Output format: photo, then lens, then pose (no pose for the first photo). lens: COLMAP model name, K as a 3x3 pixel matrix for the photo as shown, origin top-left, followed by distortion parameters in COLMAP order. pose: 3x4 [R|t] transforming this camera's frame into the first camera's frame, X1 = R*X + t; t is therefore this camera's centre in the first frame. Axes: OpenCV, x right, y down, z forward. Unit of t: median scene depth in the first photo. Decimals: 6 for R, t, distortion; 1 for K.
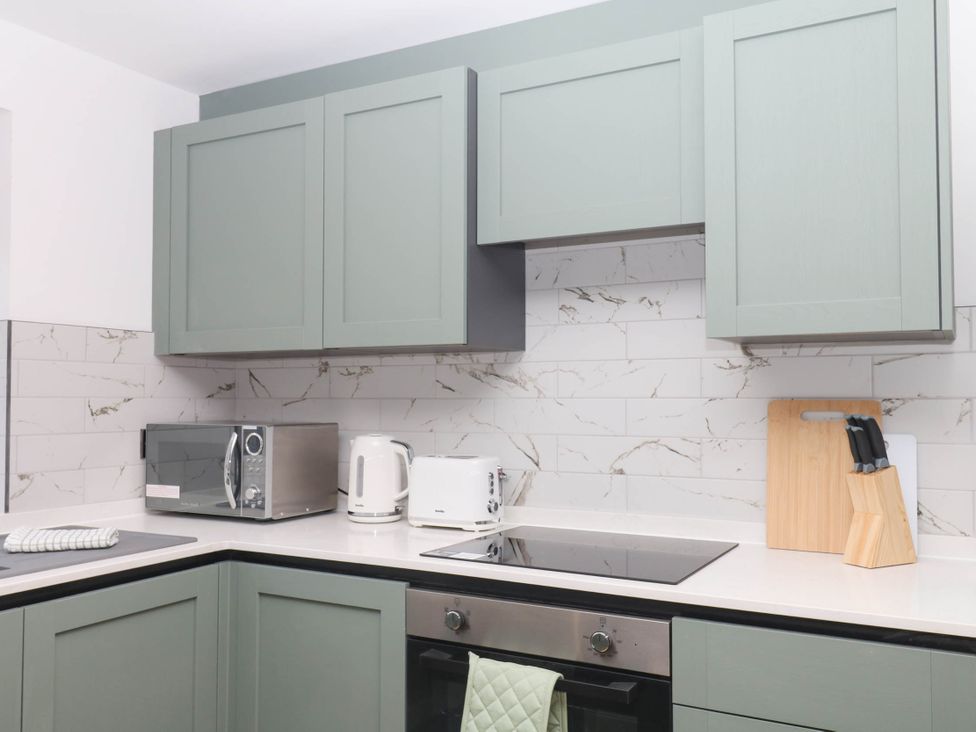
lens RADIAL K [[870.2, 0, 488.3], [0, 870.2, 371.1], [0, 0, 1]] dist [0.009568, -0.000515]
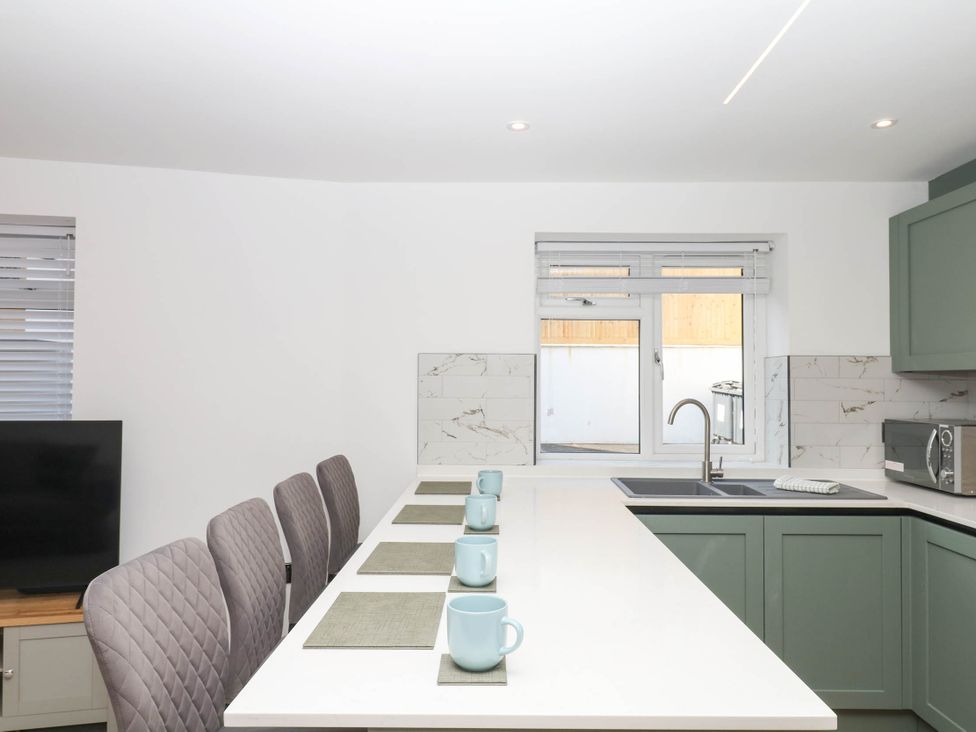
lens RADIAL K [[760.1, 0, 495.9], [0, 760.1, 367.8], [0, 0, 1]] dist [0.007547, -0.003120]
pose [[0.461484, -0.010297, -0.887089, 0.466997], [0.023433, 0.999725, 0.000586, -0.044305], [0.886839, -0.021057, 0.461598, -0.184446]]
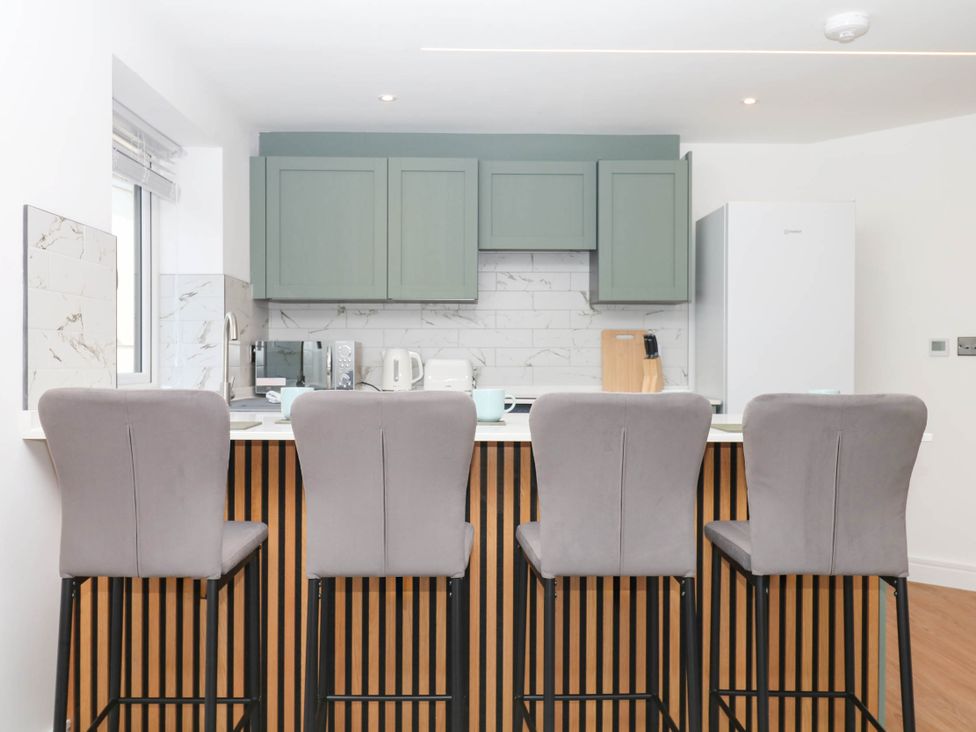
lens RADIAL K [[870.2, 0, 488.3], [0, 870.2, 371.1], [0, 0, 1]] dist [0.009568, -0.000515]
pose [[0.861541, -0.003730, 0.507675, -0.913087], [-0.017317, 0.999175, 0.036730, 0.054035], [-0.507393, -0.040435, 0.860765, -0.660640]]
